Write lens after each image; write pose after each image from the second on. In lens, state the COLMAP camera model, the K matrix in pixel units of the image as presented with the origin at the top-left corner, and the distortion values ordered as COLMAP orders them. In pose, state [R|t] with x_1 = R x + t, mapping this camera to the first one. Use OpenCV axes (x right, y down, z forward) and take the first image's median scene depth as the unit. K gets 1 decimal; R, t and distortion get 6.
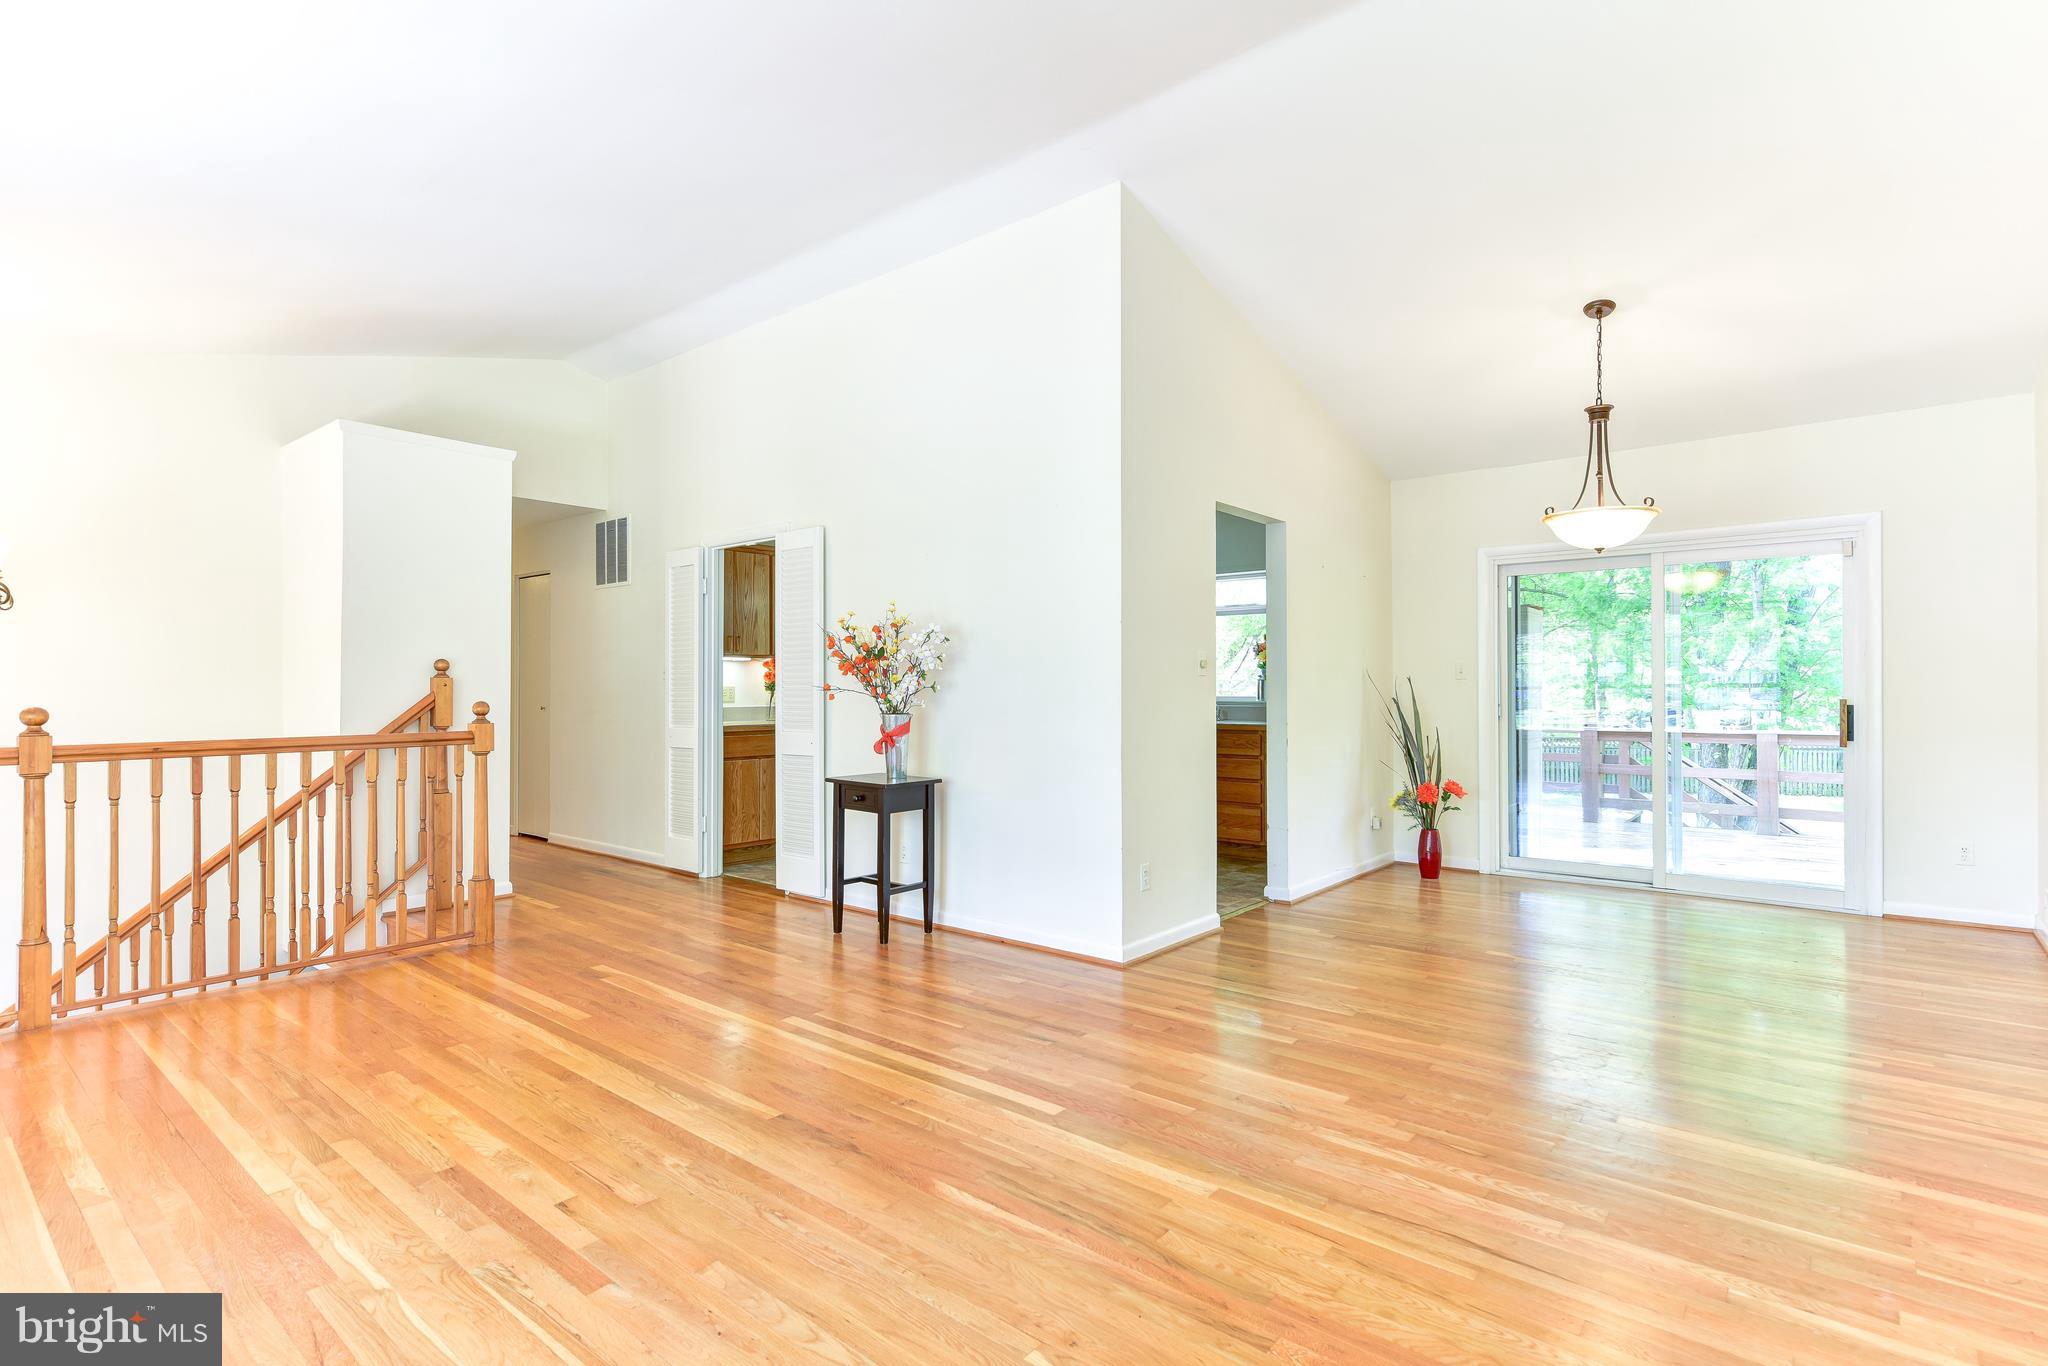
lens RADIAL K [[1000.7, 0, 1023.9], [0, 1000.7, 682.1], [0, 0, 1]] dist [-0.001095, -0.000253]
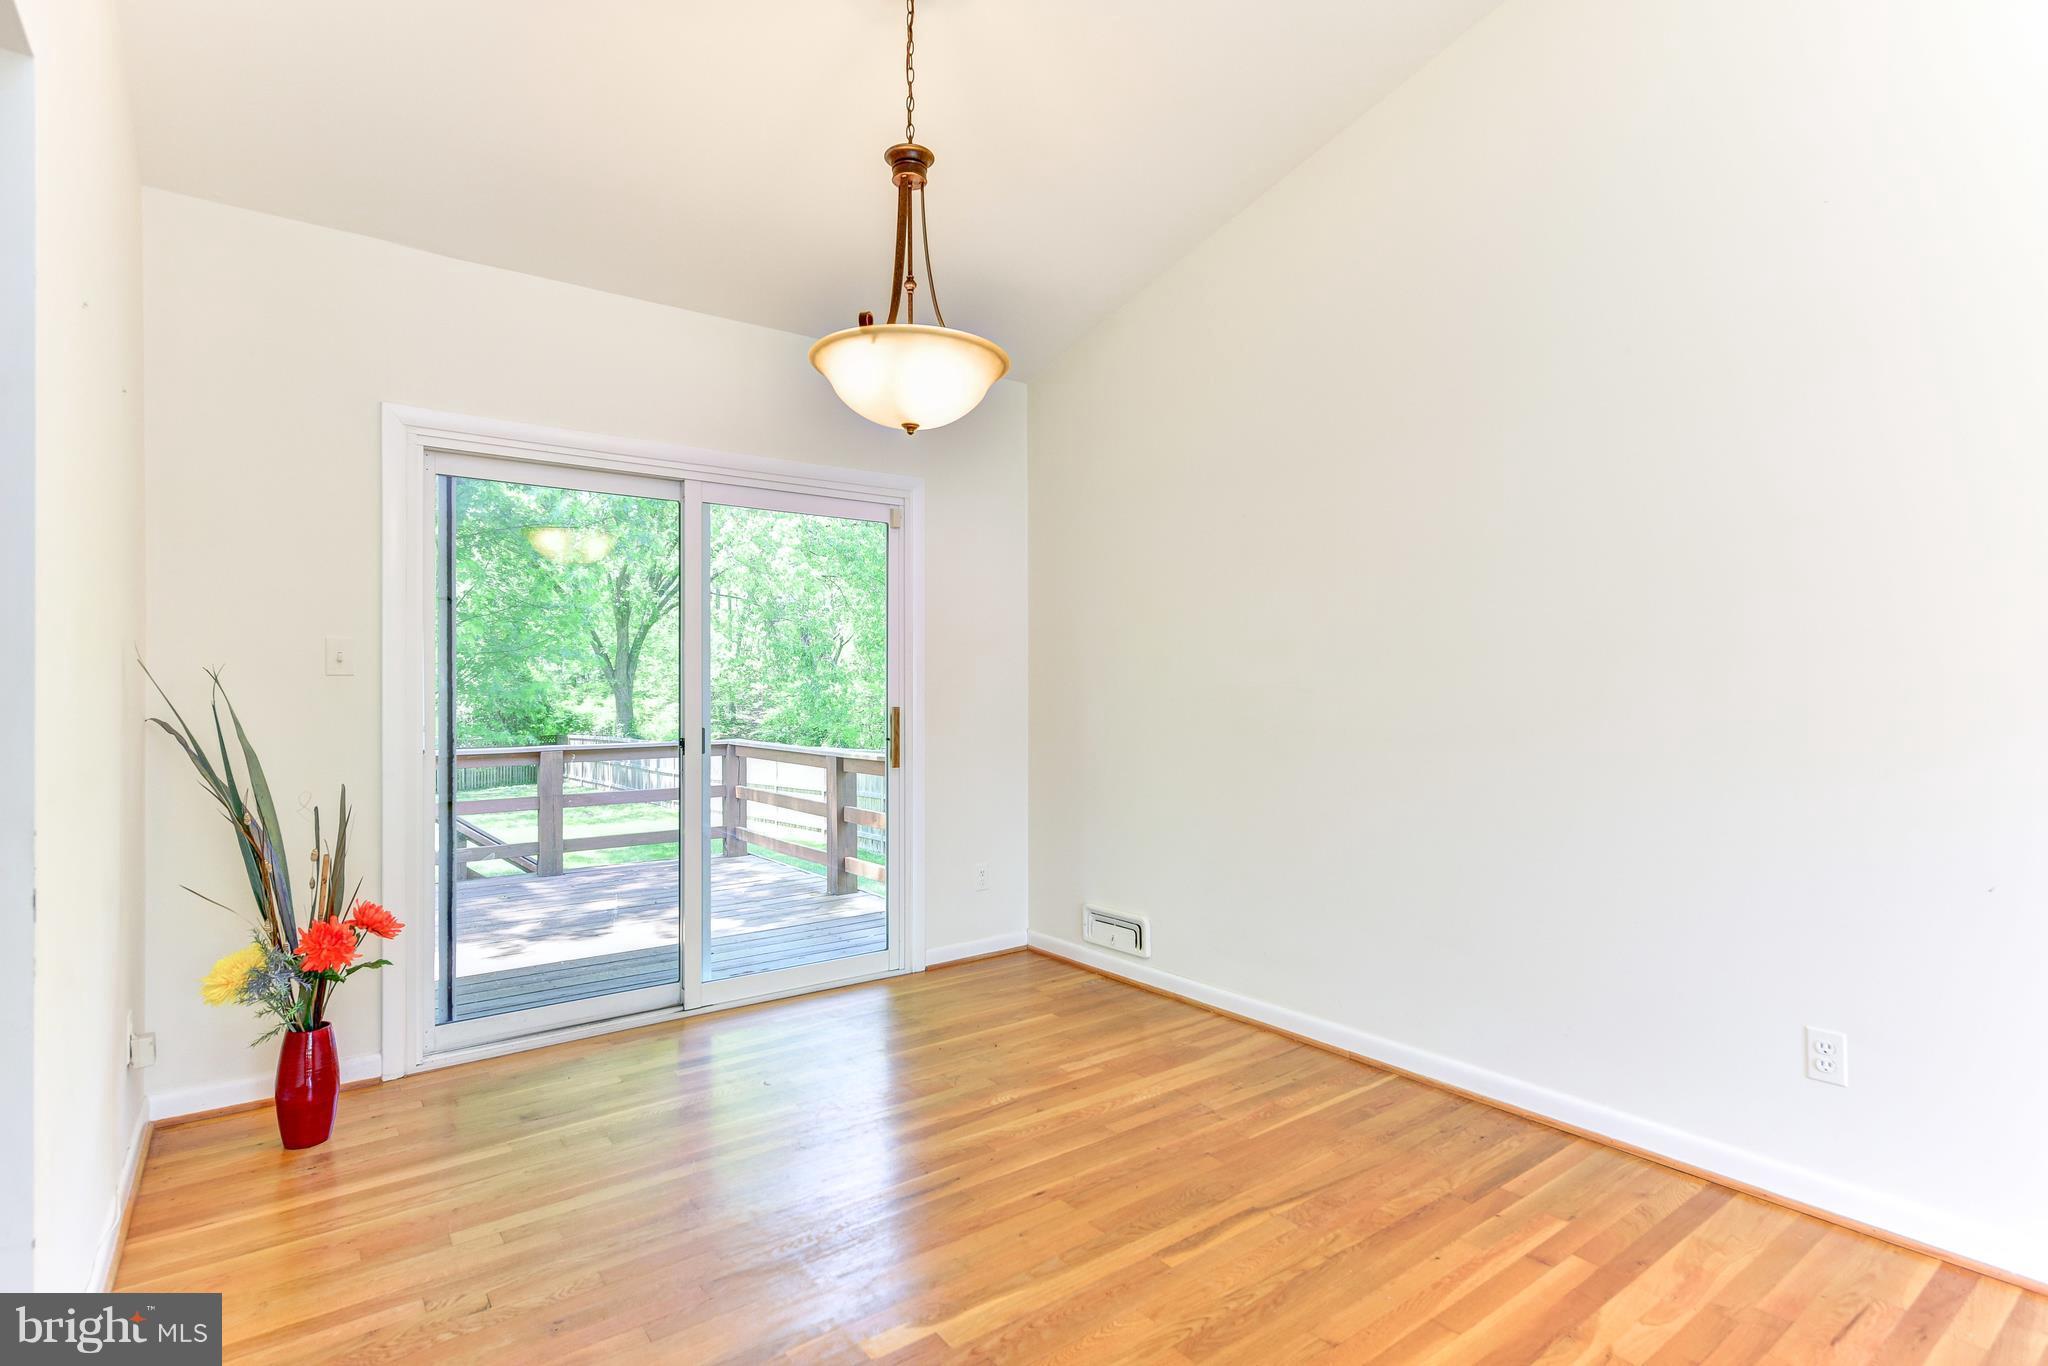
lens RADIAL K [[1002.3, 0, 1024.1], [0, 1002.3, 690.8], [0, 0, 1]] dist [0.000675, 0.000106]
pose [[0.235651, -0.000581, 0.971838, 0.084318], [-0.001933, 0.999998, 0.001067, 0.003608], [-0.971836, -0.002130, 0.235649, 0.819609]]
